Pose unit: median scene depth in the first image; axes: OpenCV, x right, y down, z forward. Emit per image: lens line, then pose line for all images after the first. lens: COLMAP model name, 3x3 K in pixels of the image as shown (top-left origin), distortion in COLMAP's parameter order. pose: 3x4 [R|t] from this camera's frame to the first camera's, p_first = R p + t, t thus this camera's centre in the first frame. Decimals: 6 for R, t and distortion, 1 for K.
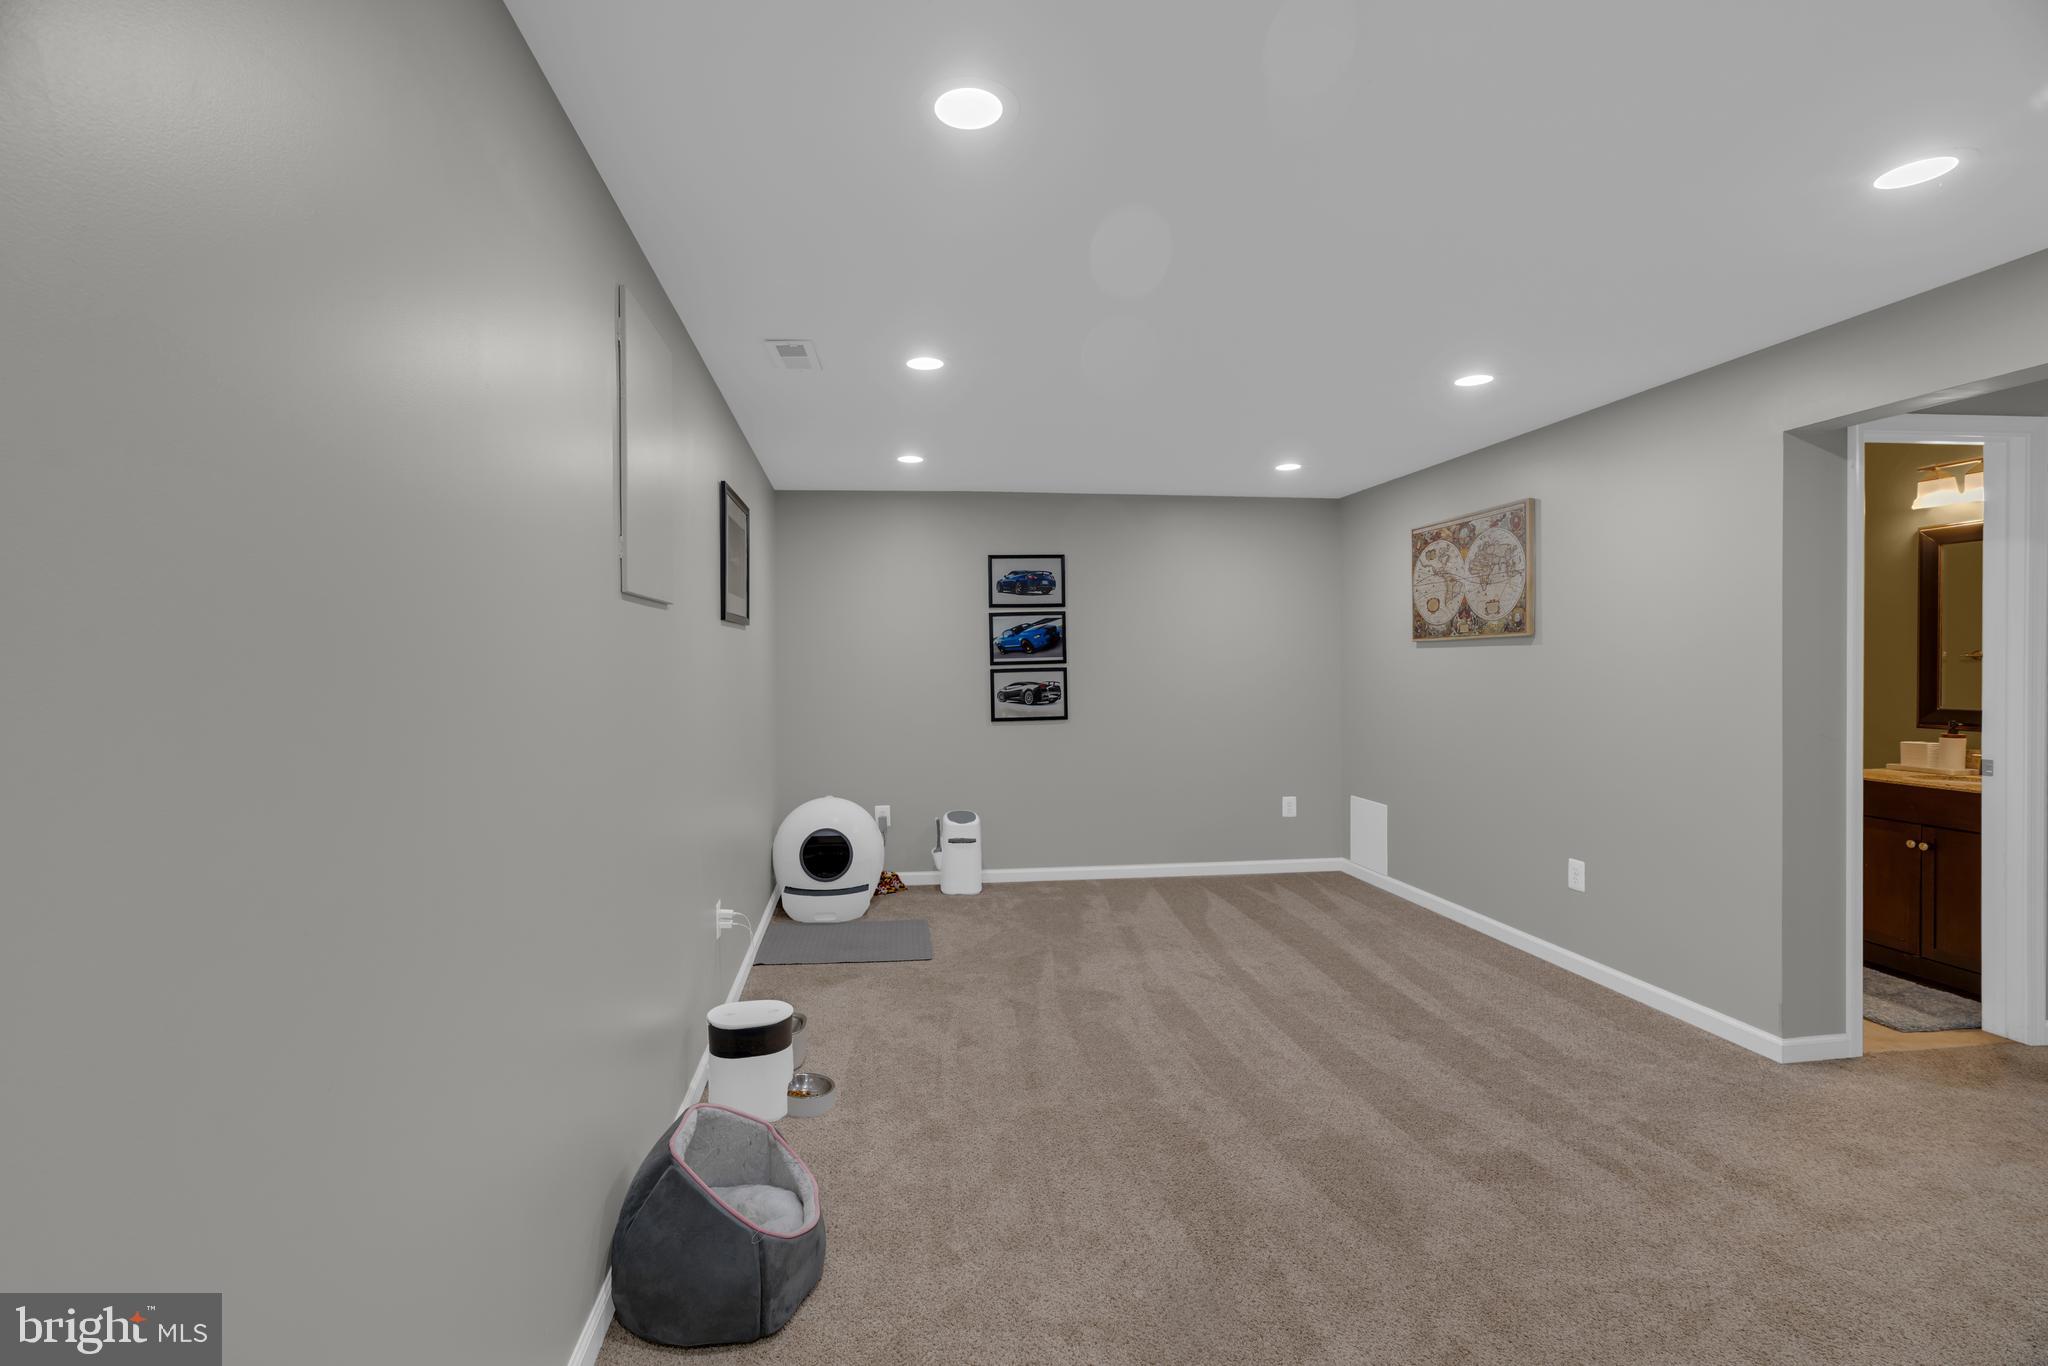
lens RADIAL K [[930.6, 0, 1016.6], [0, 930.6, 648.8], [0, 0, 1]] dist [-0.001667, -0.000093]
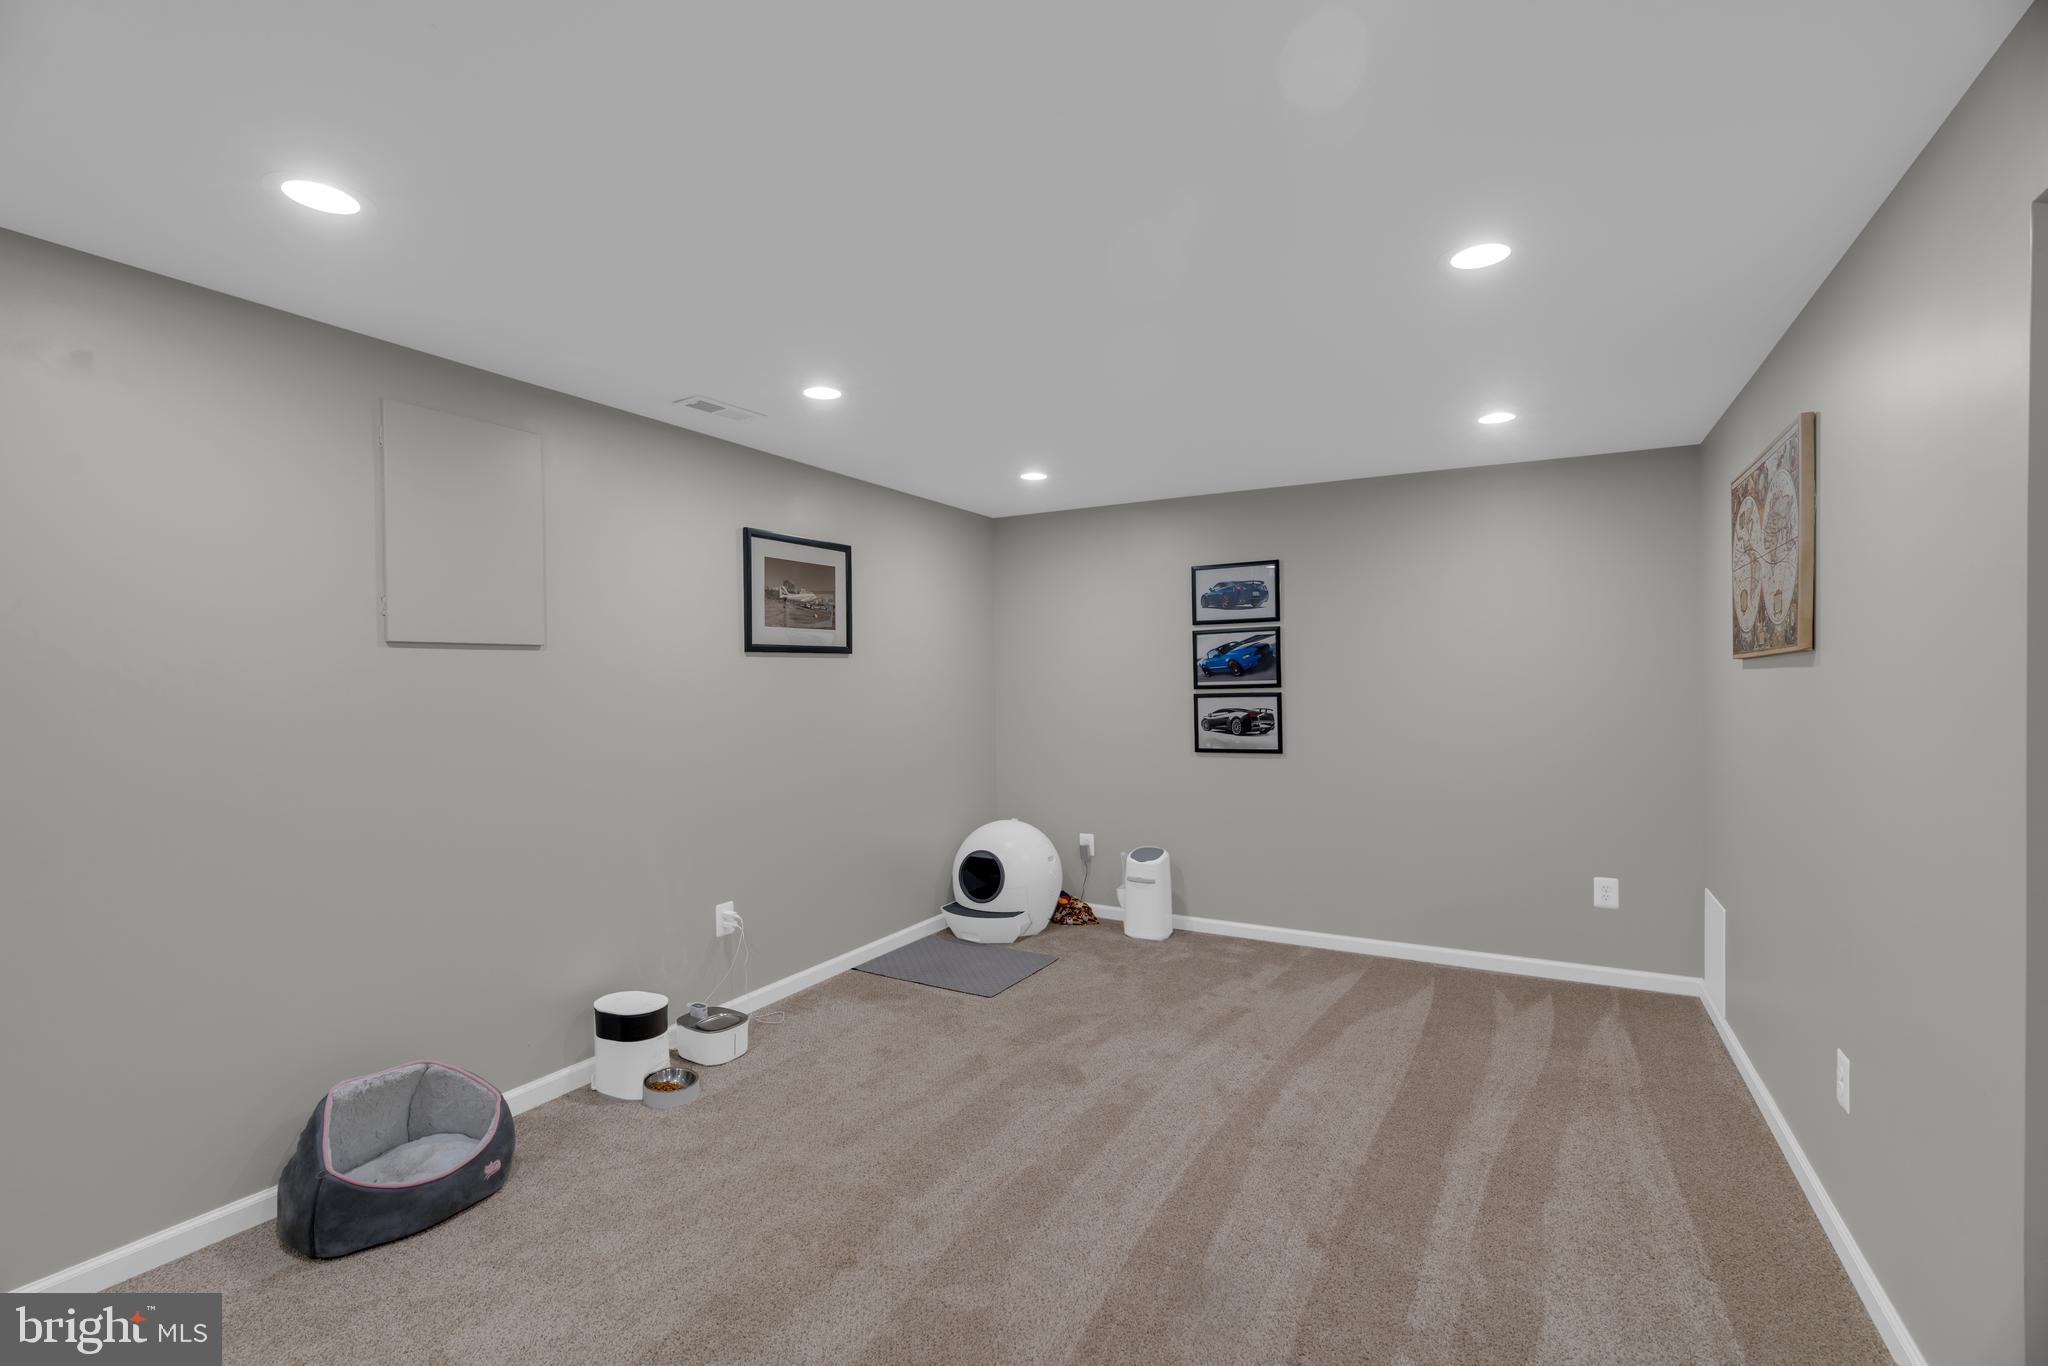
lens RADIAL K [[927.4, 0, 1015.7], [0, 927.4, 671.0], [0, 0, 1]] dist [-0.005090, -0.000685]
pose [[0.802713, -0.004622, -0.596347, 0.366882], [0.011074, 0.999913, 0.007157, -0.008324], [0.596262, -0.012349, 0.802695, 0.179875]]
